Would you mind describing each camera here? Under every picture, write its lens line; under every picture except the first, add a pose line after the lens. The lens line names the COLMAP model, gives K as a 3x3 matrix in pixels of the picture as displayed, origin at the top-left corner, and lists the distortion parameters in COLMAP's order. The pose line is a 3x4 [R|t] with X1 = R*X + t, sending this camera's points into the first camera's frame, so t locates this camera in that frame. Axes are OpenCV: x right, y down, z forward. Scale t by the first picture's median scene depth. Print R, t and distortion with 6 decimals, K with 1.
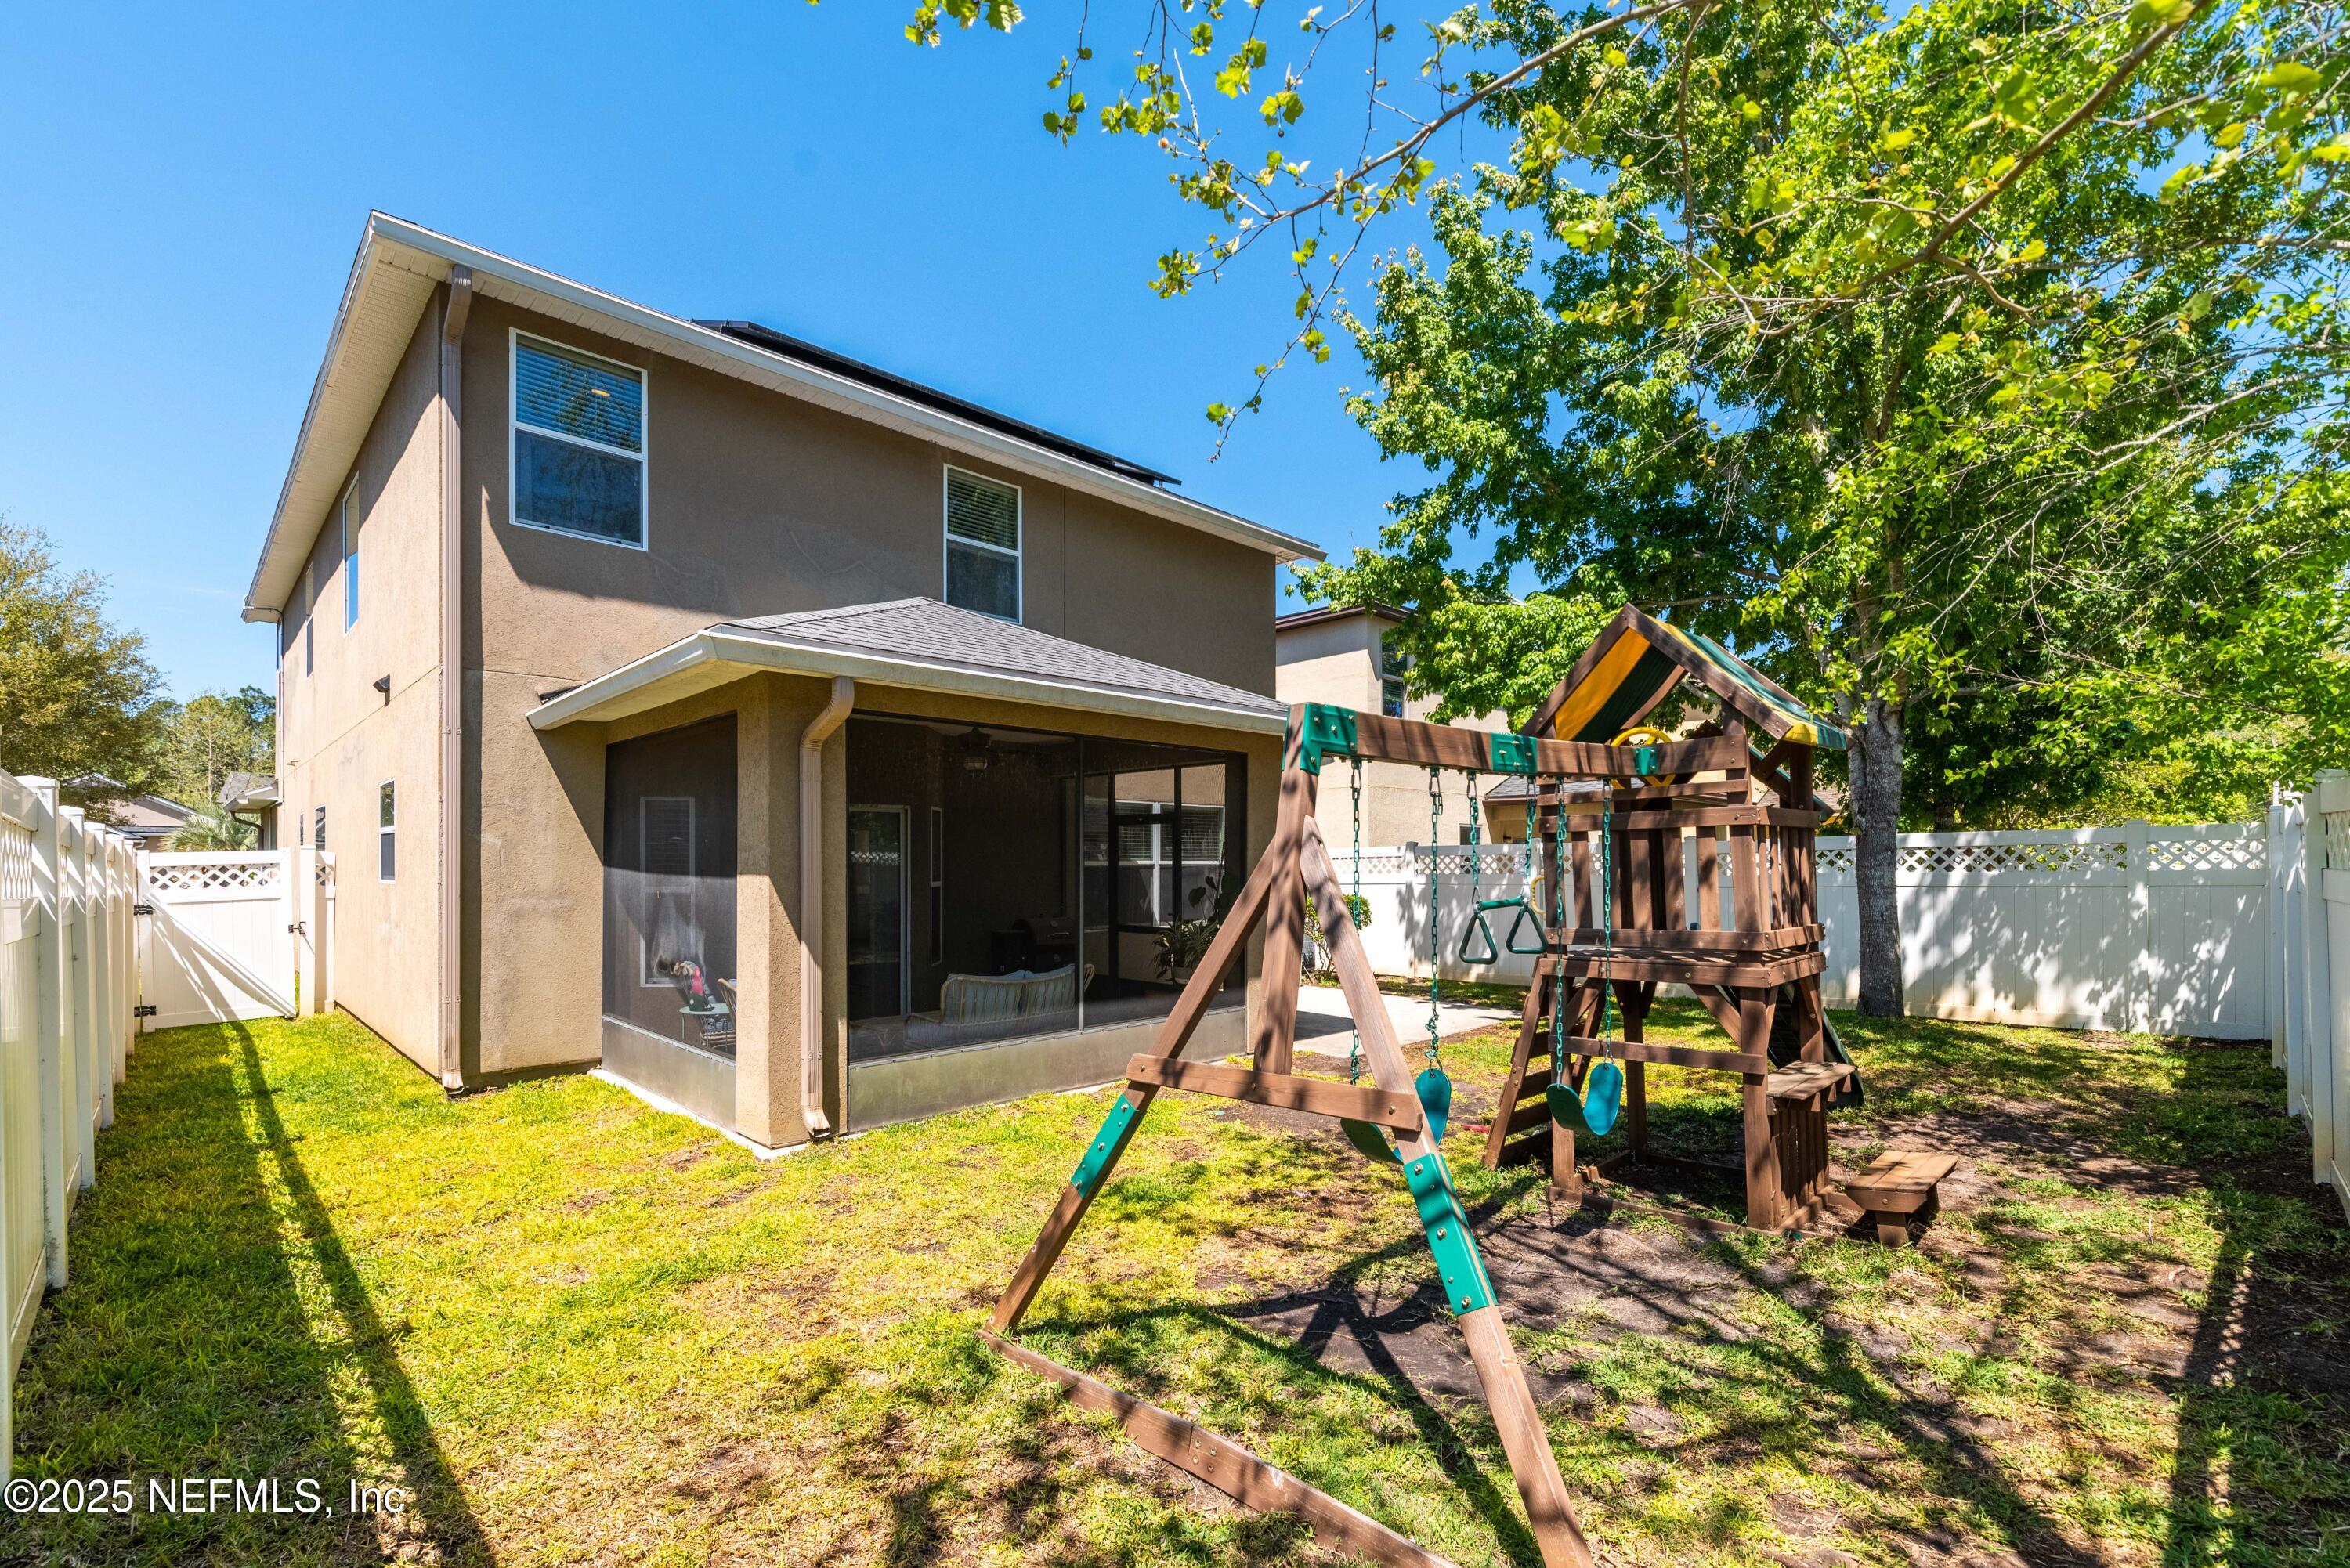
lens RADIAL K [[1045.3, 0, 1165.5], [0, 1045.3, 857.9], [0, 0, 1]] dist [-0.012577, 0.000436]
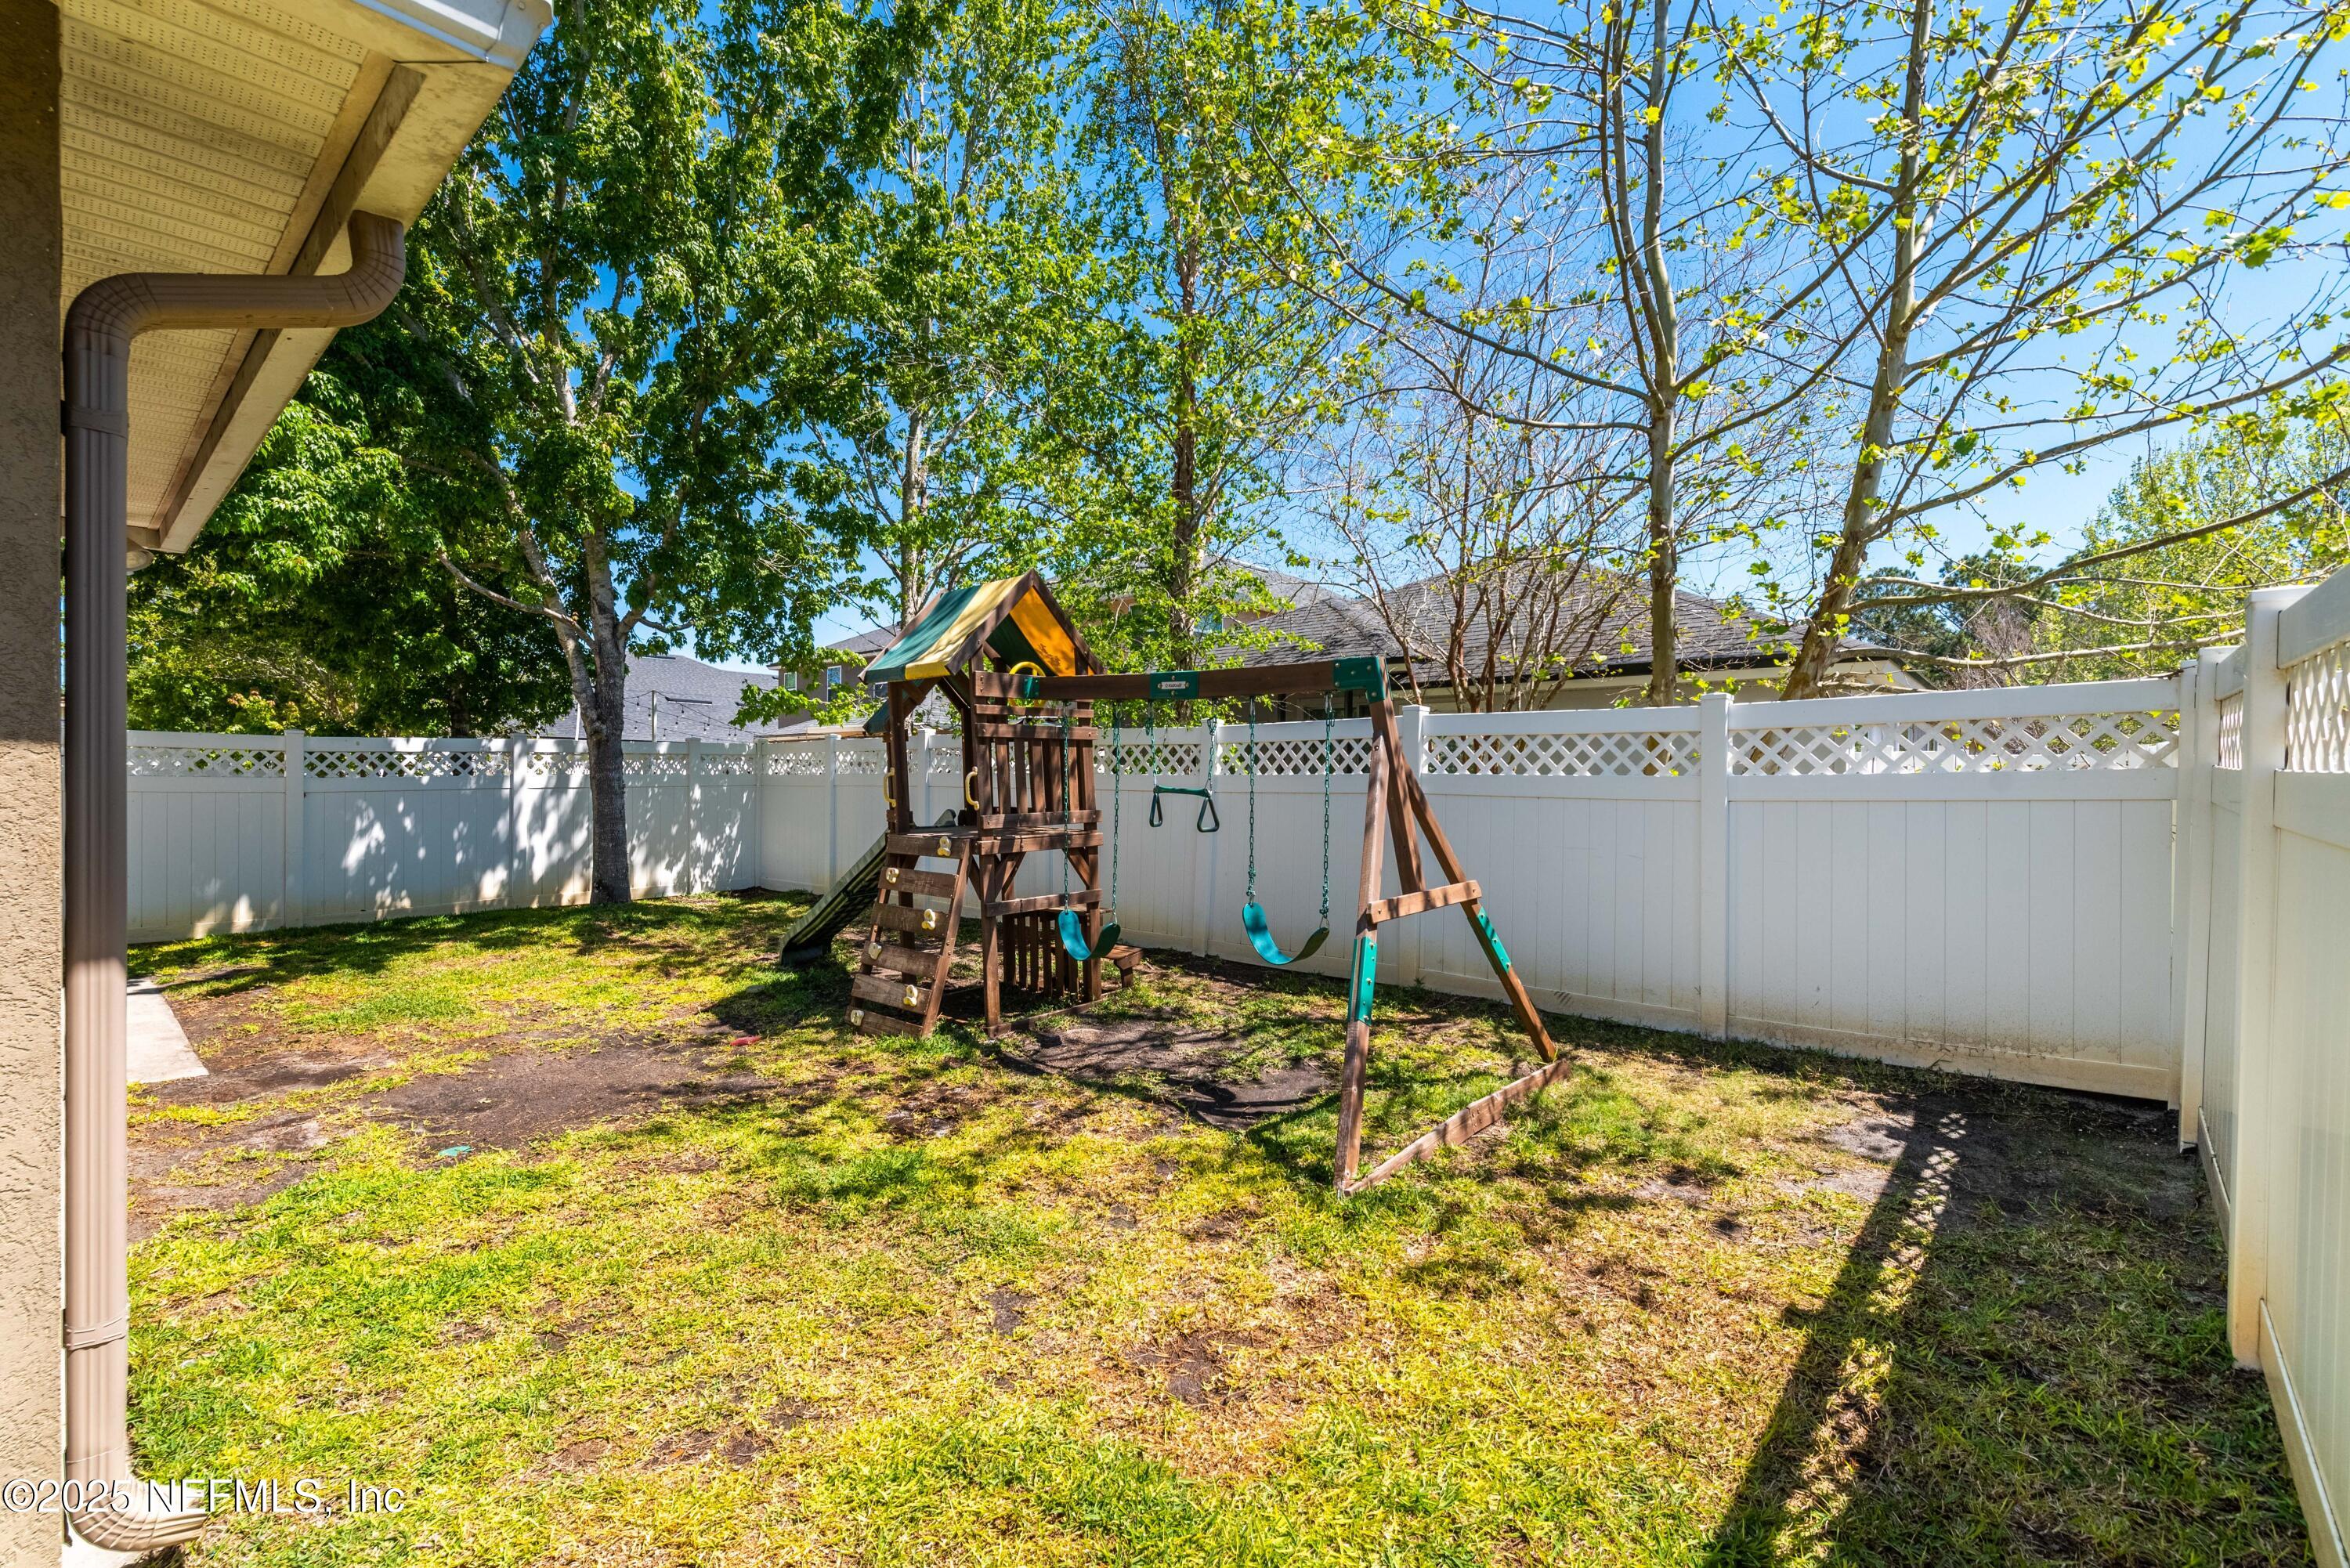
lens RADIAL K [[1045.3, 0, 1173.0], [0, 1045.3, 787.0], [0, 0, 1]] dist [-0.012577, 0.000436]
pose [[-0.081231, -0.006628, 0.996673, -0.460204], [-0.008637, 0.999945, 0.005945, 0.014875], [-0.996658, -0.008125, -0.081284, 0.477877]]
